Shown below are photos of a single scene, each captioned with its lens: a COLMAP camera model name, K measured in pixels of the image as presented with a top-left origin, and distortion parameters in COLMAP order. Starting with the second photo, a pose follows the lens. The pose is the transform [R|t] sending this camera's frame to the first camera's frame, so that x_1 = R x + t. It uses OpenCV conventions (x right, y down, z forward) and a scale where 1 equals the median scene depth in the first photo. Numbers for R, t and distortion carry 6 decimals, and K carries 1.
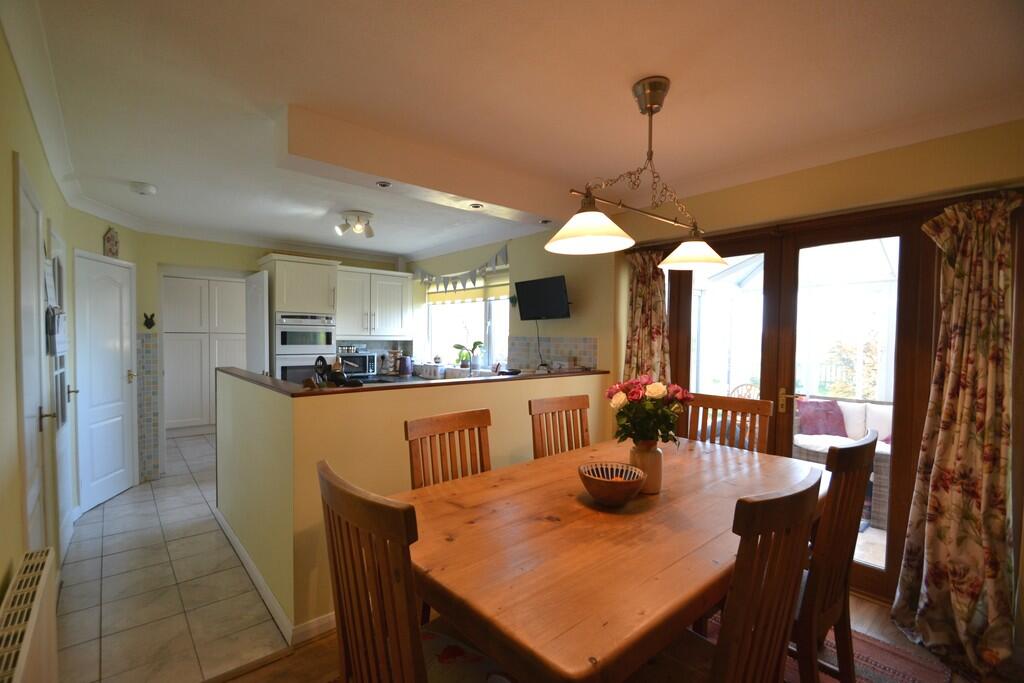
lens RADIAL K [[456.3, 0, 494.2], [0, 456.3, 350.4], [0, 0, 1]] dist [0.002995, -0.012531]
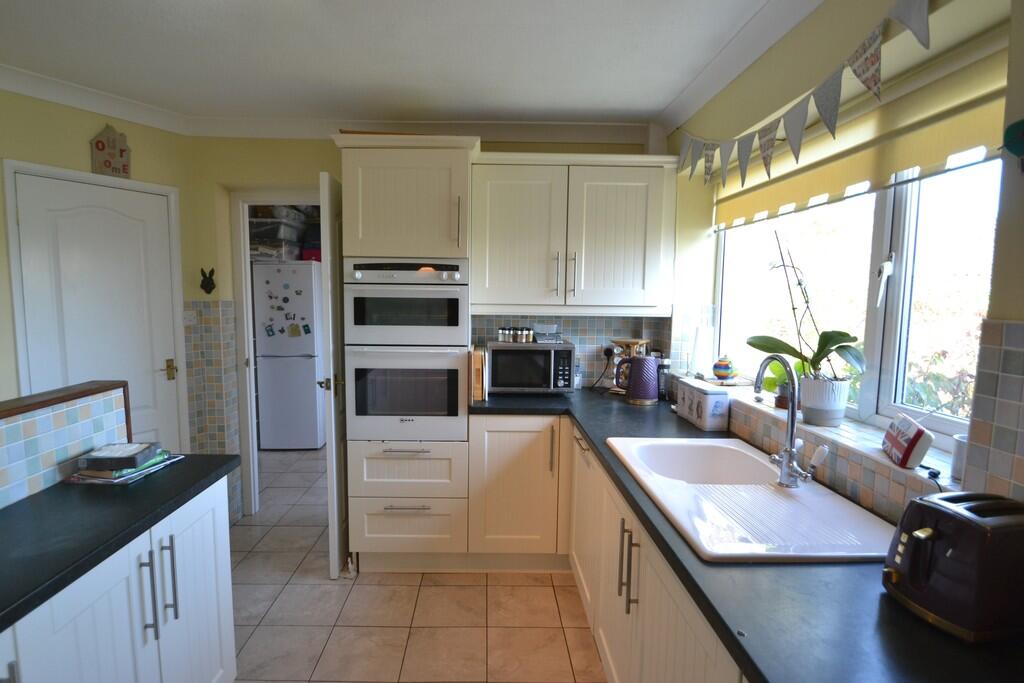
lens RADIAL K [[509.5, 0, 512.0], [0, 509.5, 341.5], [0, 0, 1]] dist [-0.005016, -0.000237]
pose [[0.772910, 0.054147, -0.632201, 0.008769], [-0.022389, 0.998059, 0.058109, -0.027286], [0.634120, -0.030759, 0.772623, 0.623240]]
